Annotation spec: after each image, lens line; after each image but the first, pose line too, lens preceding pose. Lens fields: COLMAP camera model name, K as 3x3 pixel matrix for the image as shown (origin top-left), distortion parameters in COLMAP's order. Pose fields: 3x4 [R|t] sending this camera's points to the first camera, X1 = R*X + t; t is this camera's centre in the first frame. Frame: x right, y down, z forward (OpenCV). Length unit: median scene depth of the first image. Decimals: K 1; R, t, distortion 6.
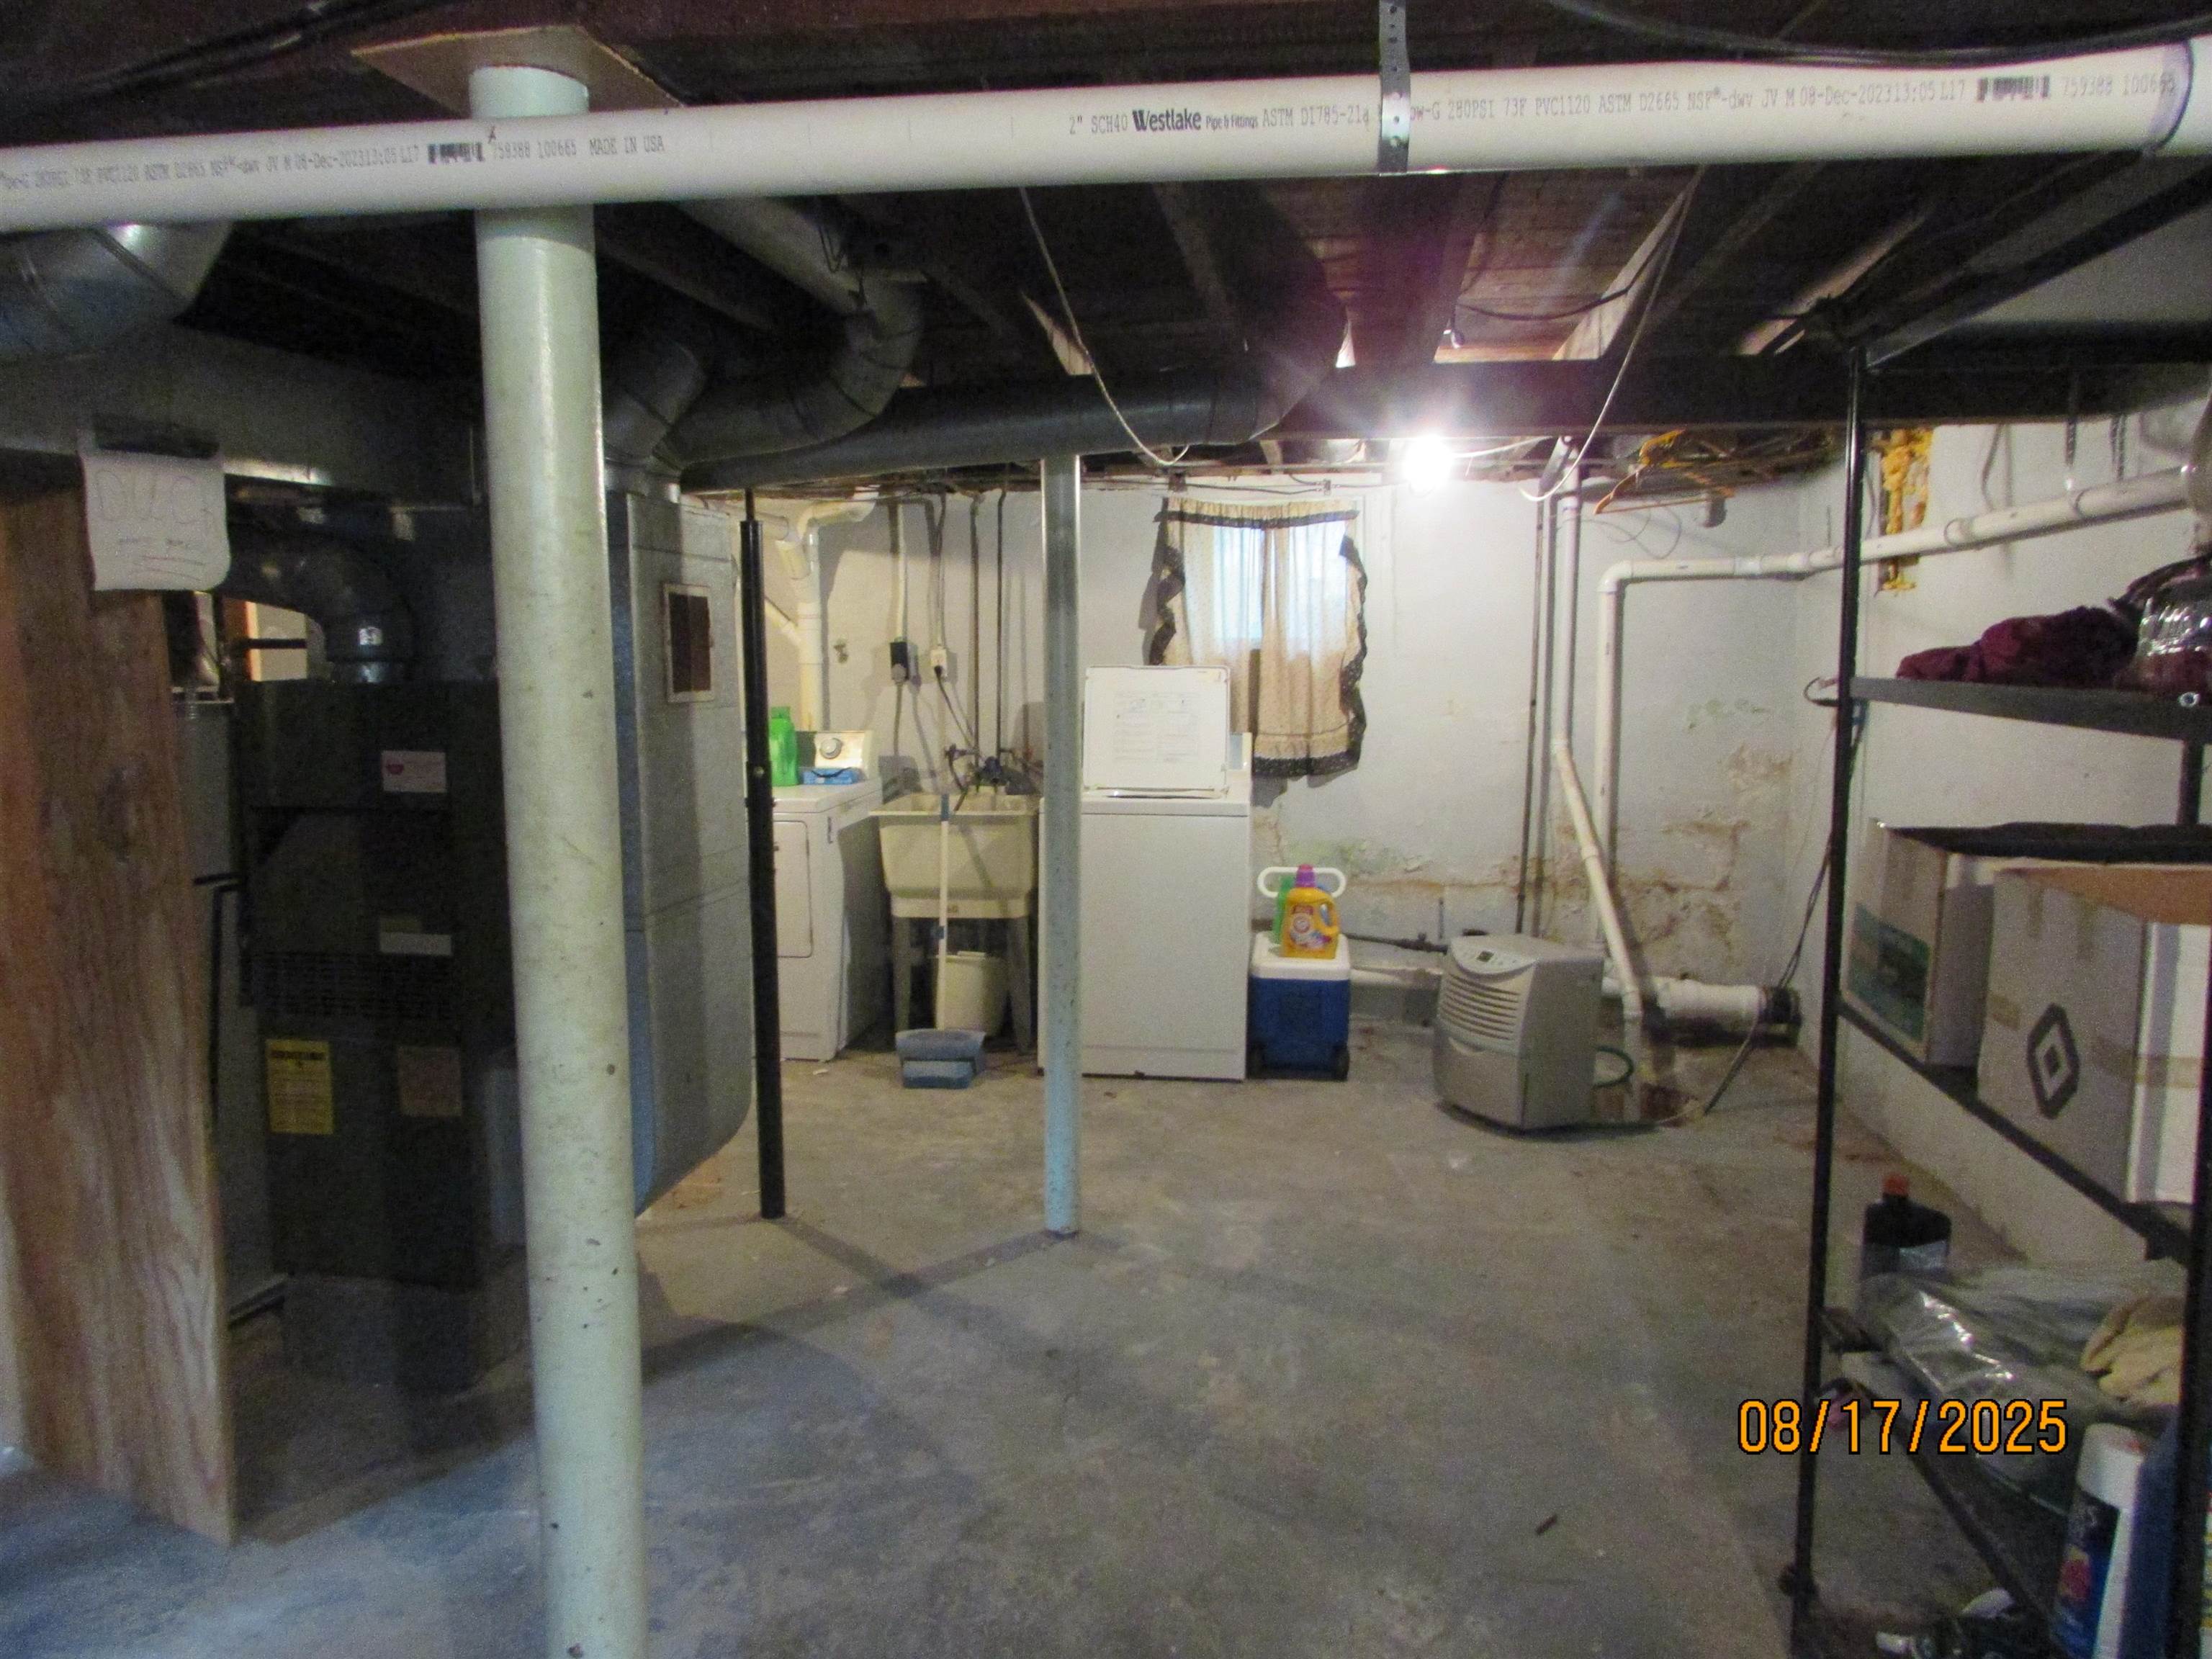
lens RADIAL K [[1538.4, 0, 1118.5], [0, 1538.4, 814.5], [0, 0, 1]] dist [-0.031870, 0.005714]
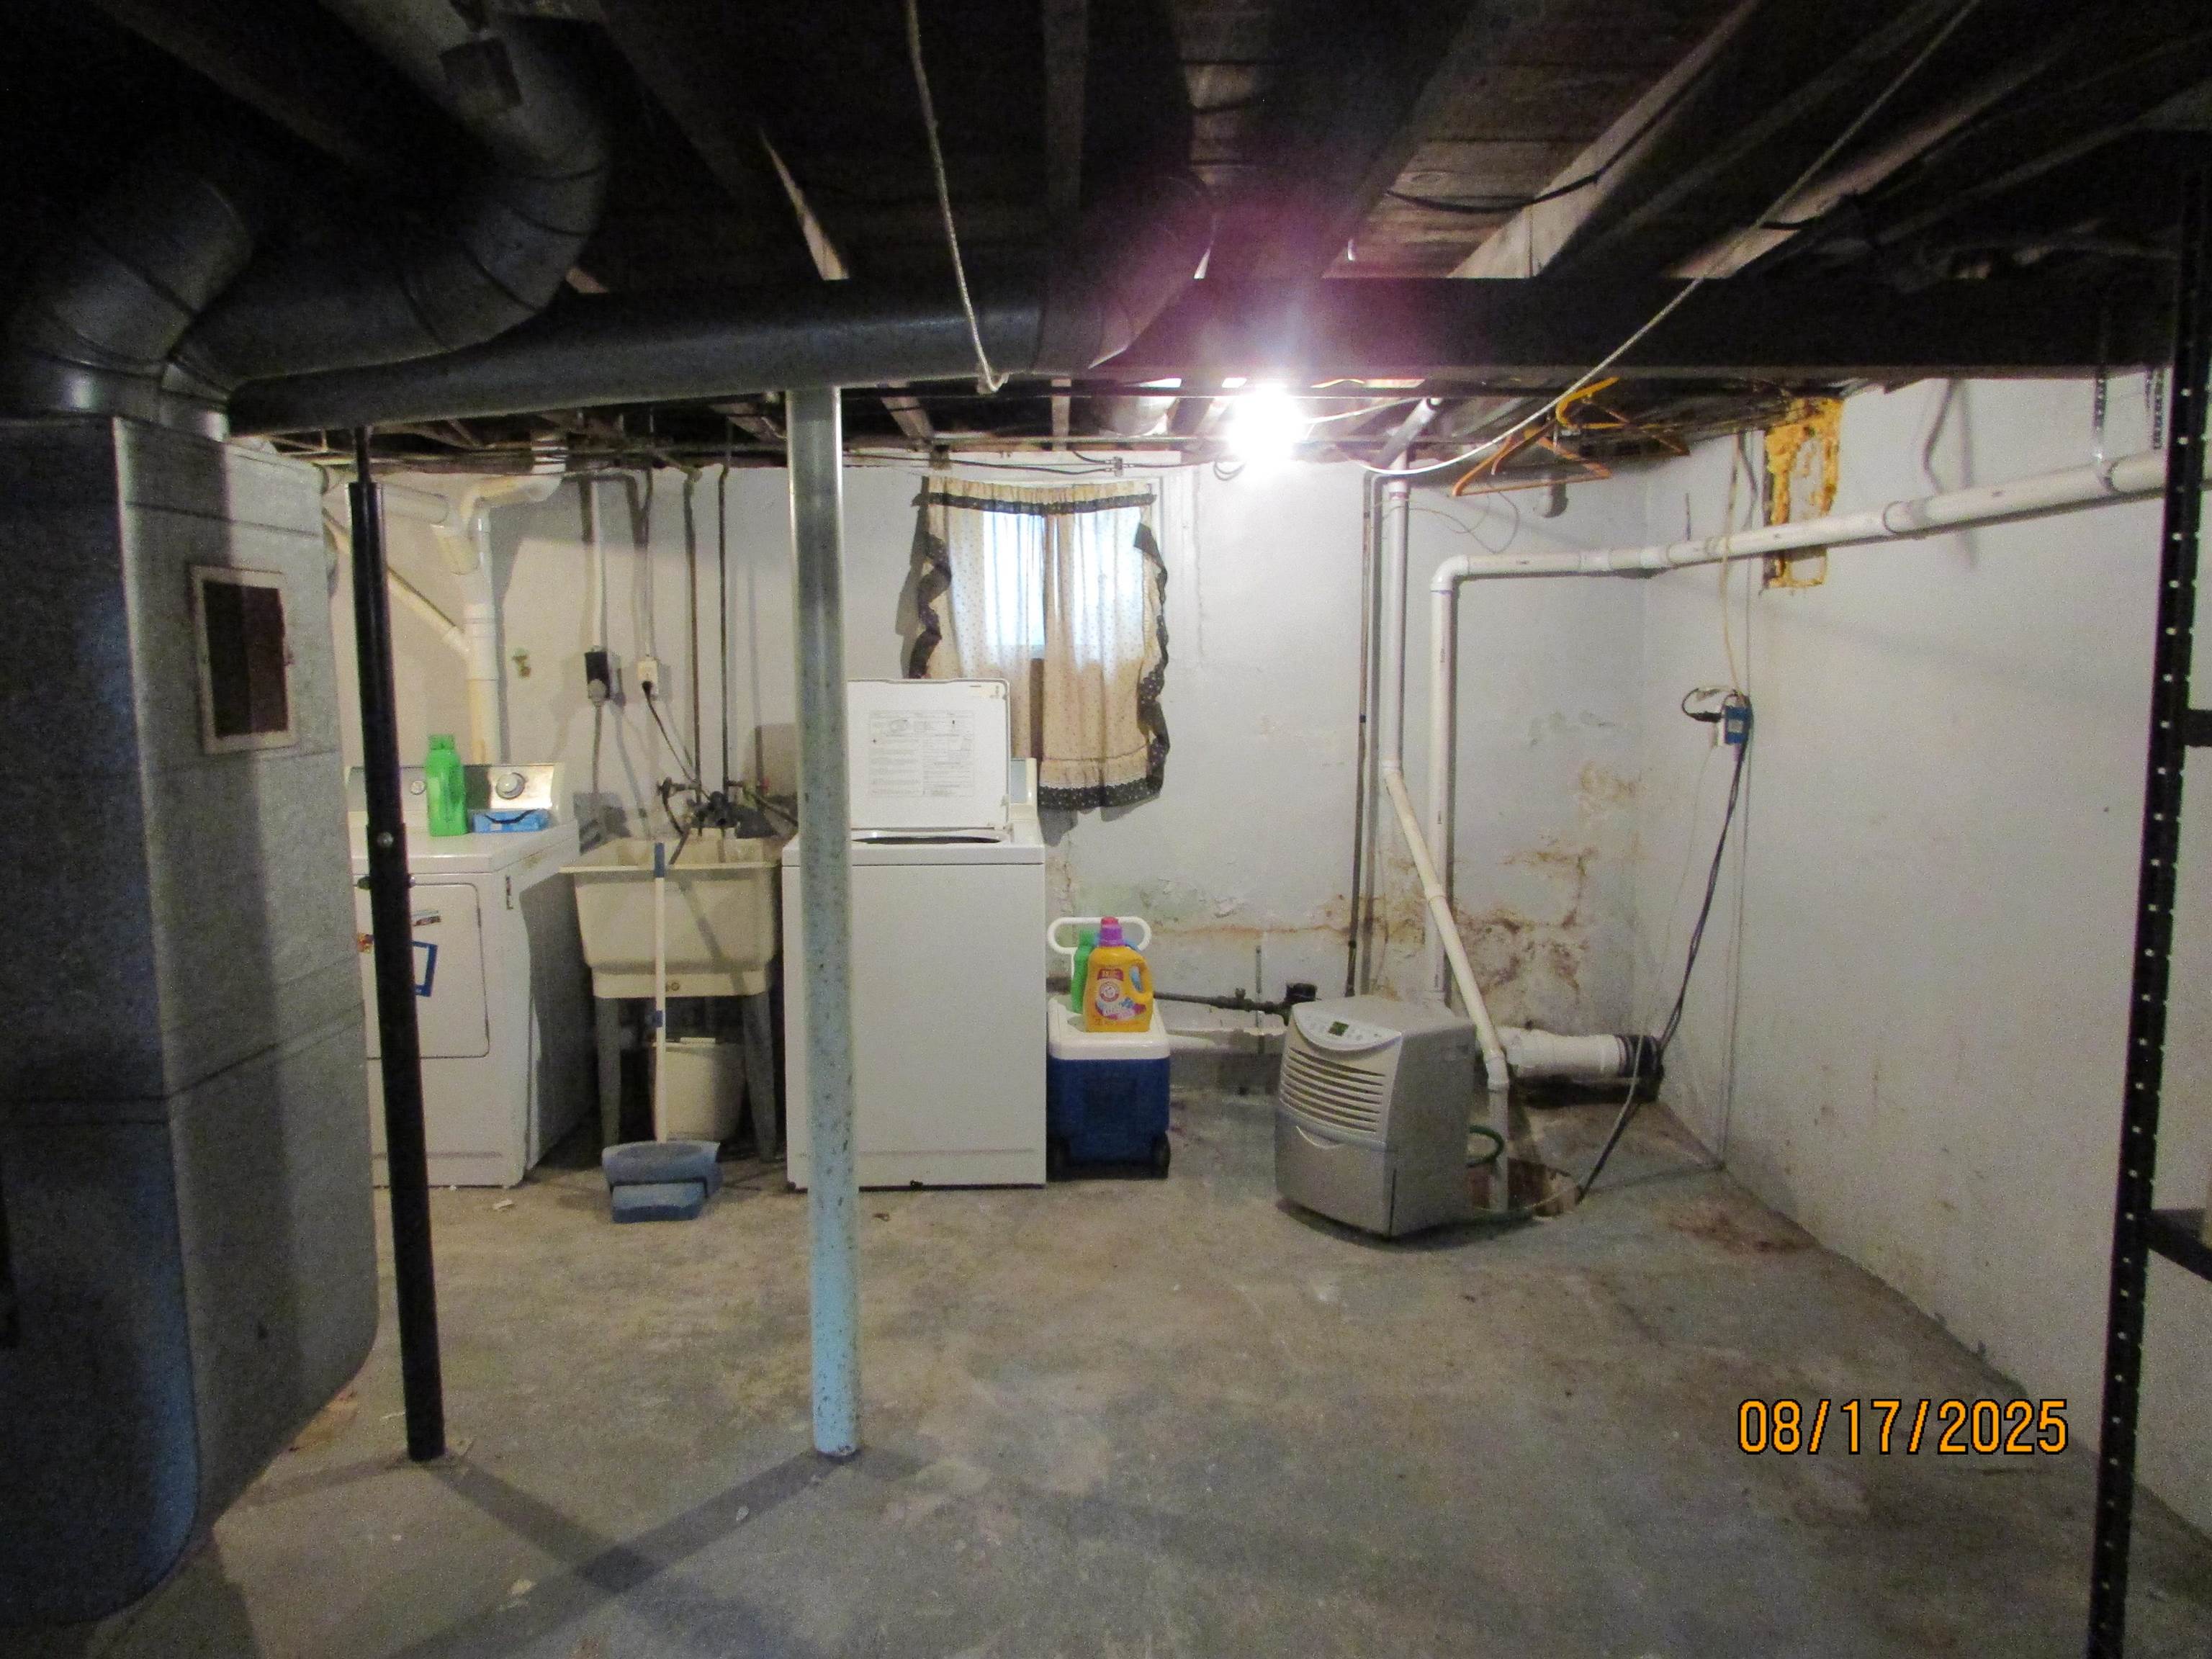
lens RADIAL K [[1538.4, 0, 1118.5], [0, 1538.4, 814.5], [0, 0, 1]] dist [-0.031870, 0.005714]
pose [[0.983934, -0.022922, 0.177056, -0.018900], [0.023534, 0.999722, -0.001355, -0.021019], [-0.176975, 0.005500, 0.984200, 0.174316]]
